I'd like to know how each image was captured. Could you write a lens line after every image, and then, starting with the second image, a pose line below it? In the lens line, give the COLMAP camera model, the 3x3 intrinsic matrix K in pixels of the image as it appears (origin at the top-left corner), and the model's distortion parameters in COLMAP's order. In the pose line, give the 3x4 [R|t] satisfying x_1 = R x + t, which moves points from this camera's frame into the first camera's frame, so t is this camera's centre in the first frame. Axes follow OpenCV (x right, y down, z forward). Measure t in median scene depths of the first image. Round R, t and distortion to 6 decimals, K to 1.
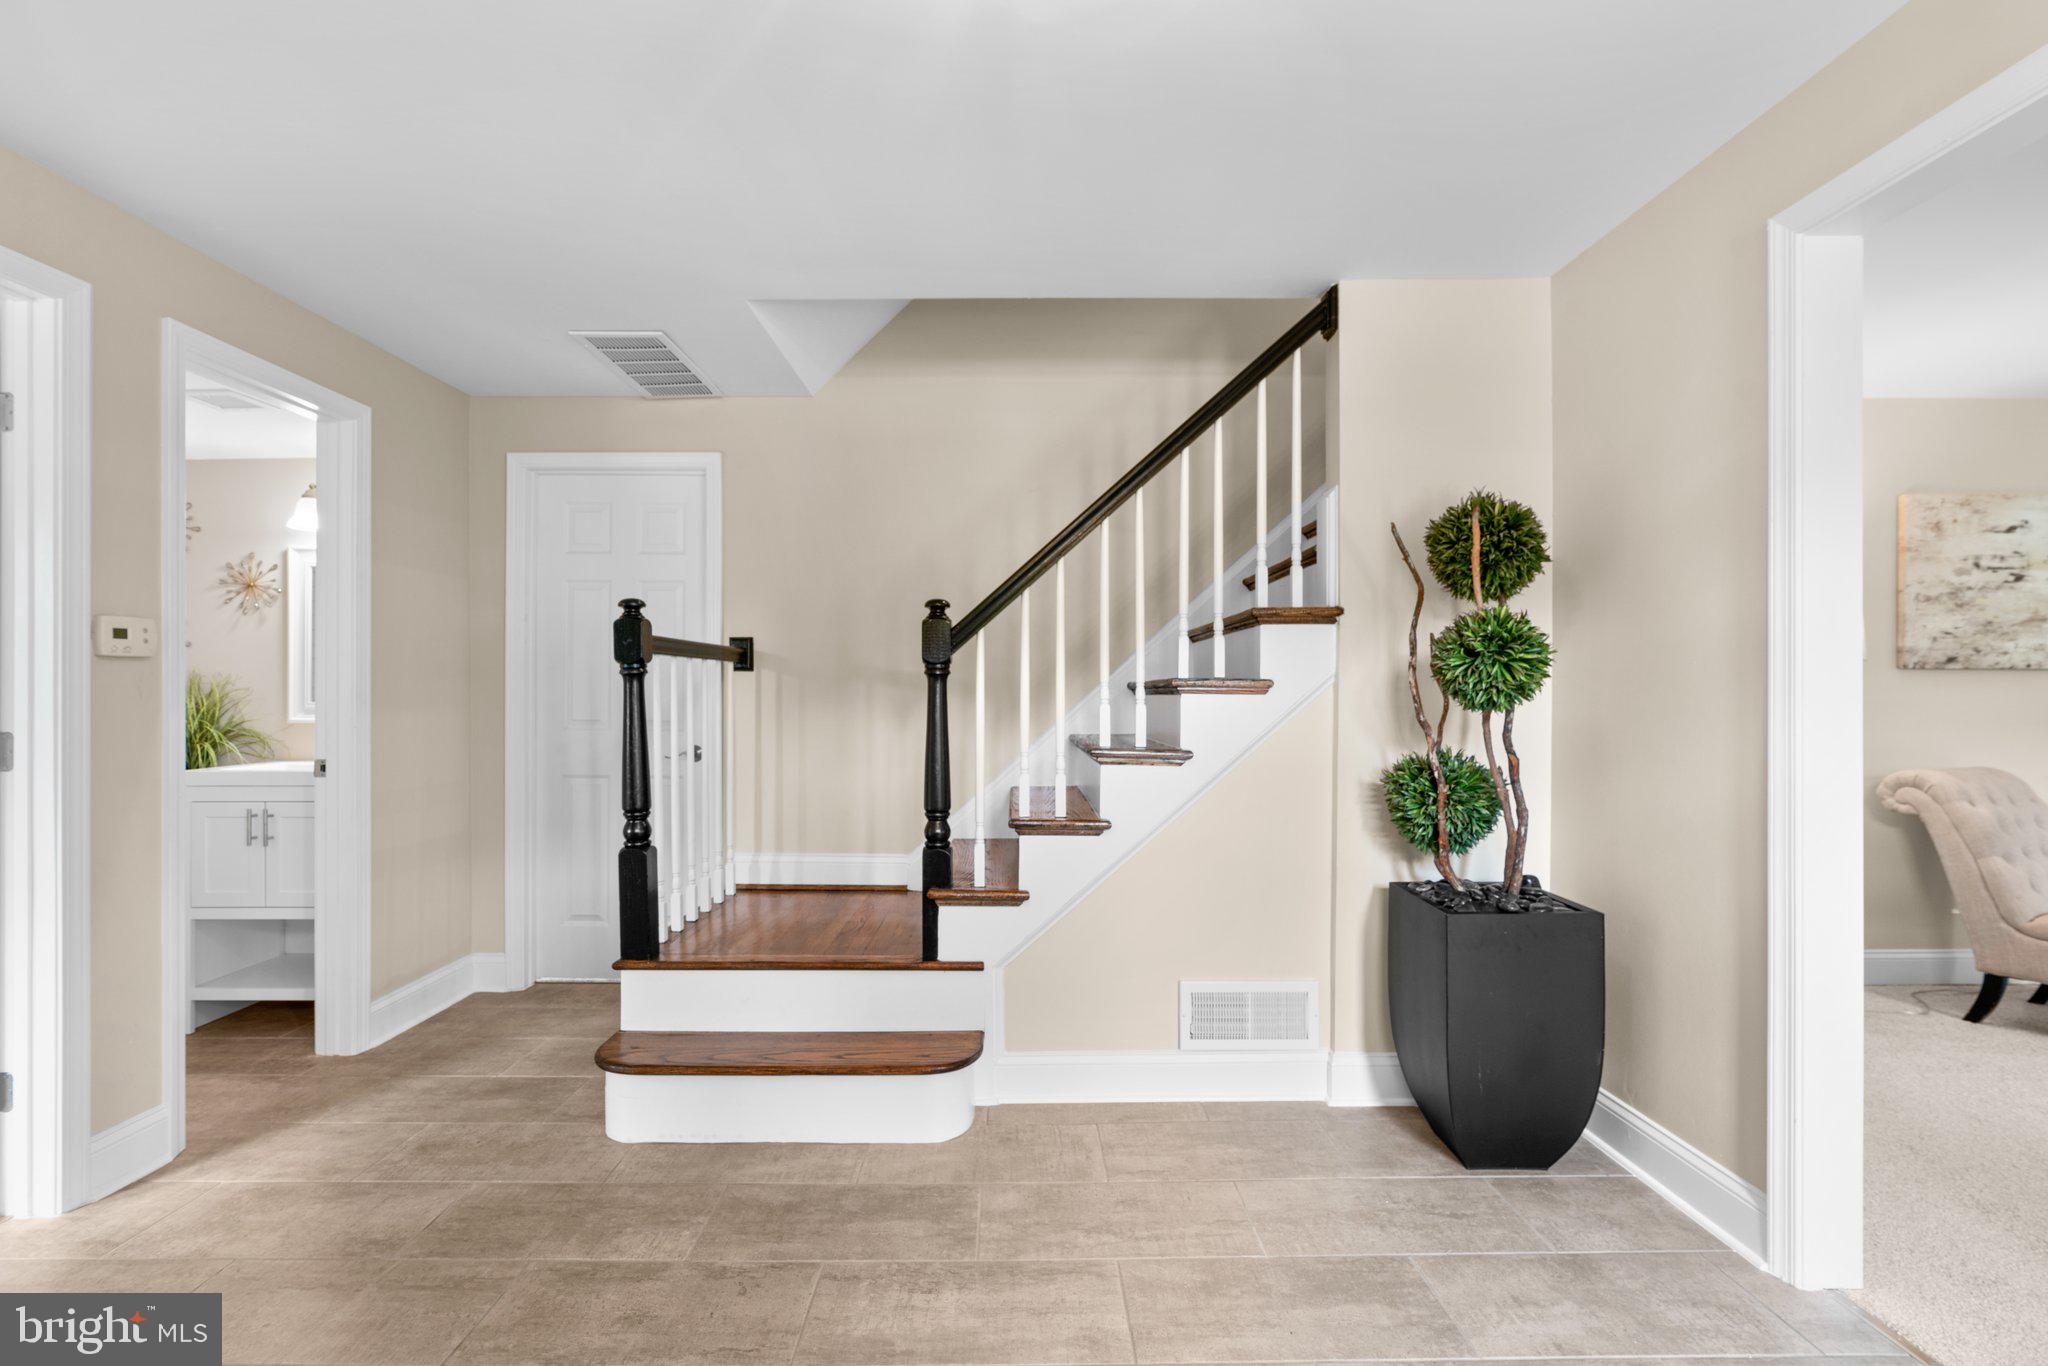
lens RADIAL K [[920.8, 0, 1016.3], [0, 920.8, 678.0], [0, 0, 1]] dist [-0.014941, 0.008083]
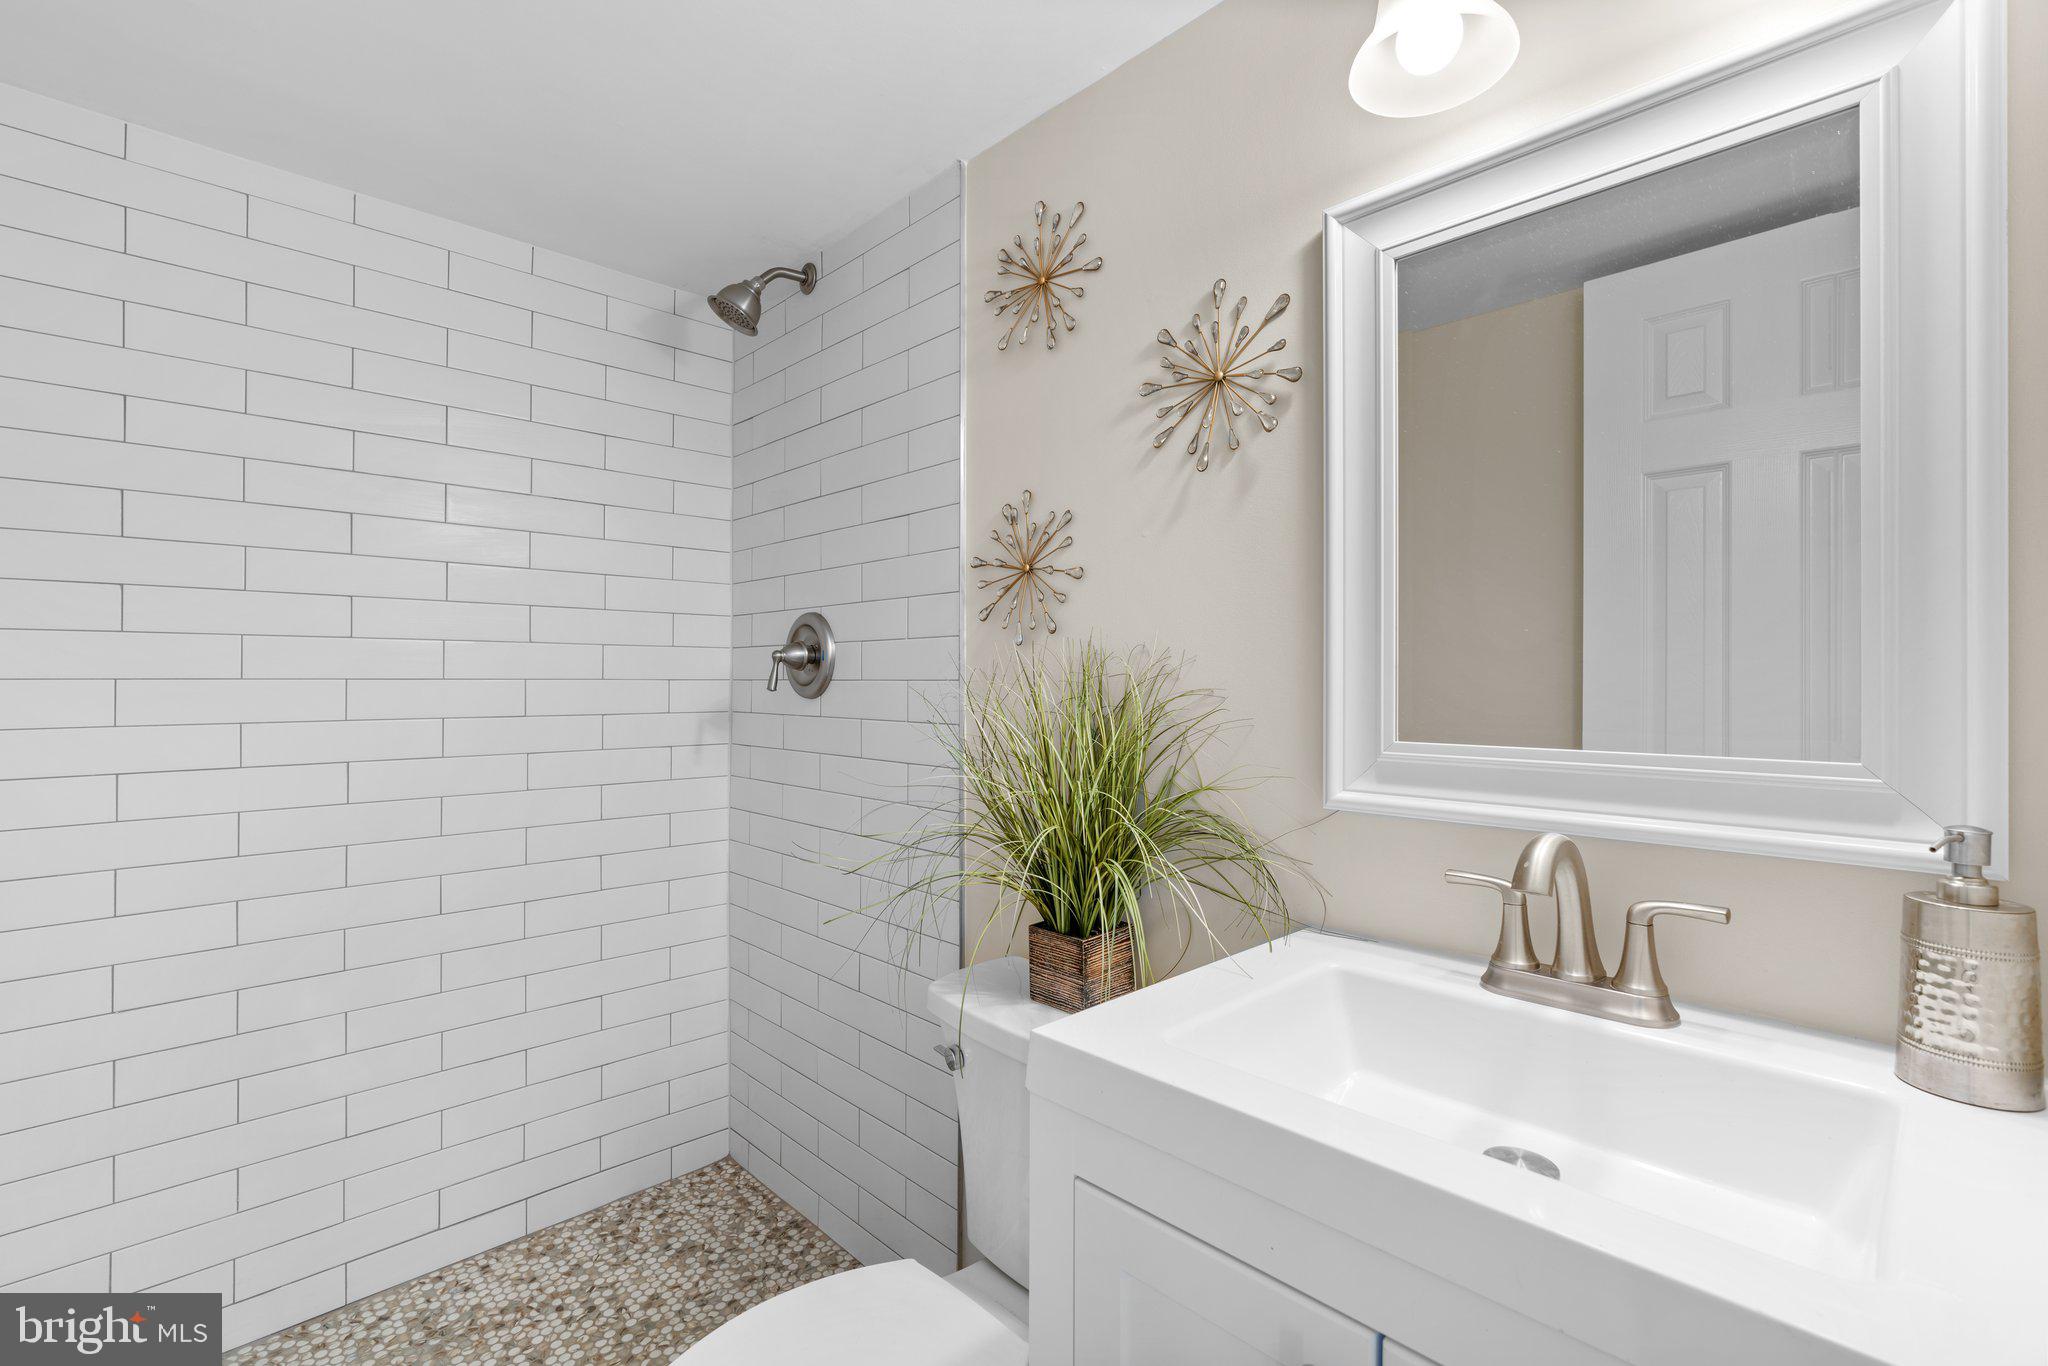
lens RADIAL K [[920.8, 0, 1016.3], [0, 920.8, 678.0], [0, 0, 1]] dist [-0.014941, 0.008083]
pose [[0.676029, 0.001066, -0.736875, -0.641545], [-0.000403, 0.999999, 0.001077, 0.006362], [0.736875, -0.000431, 0.676029, 0.722144]]
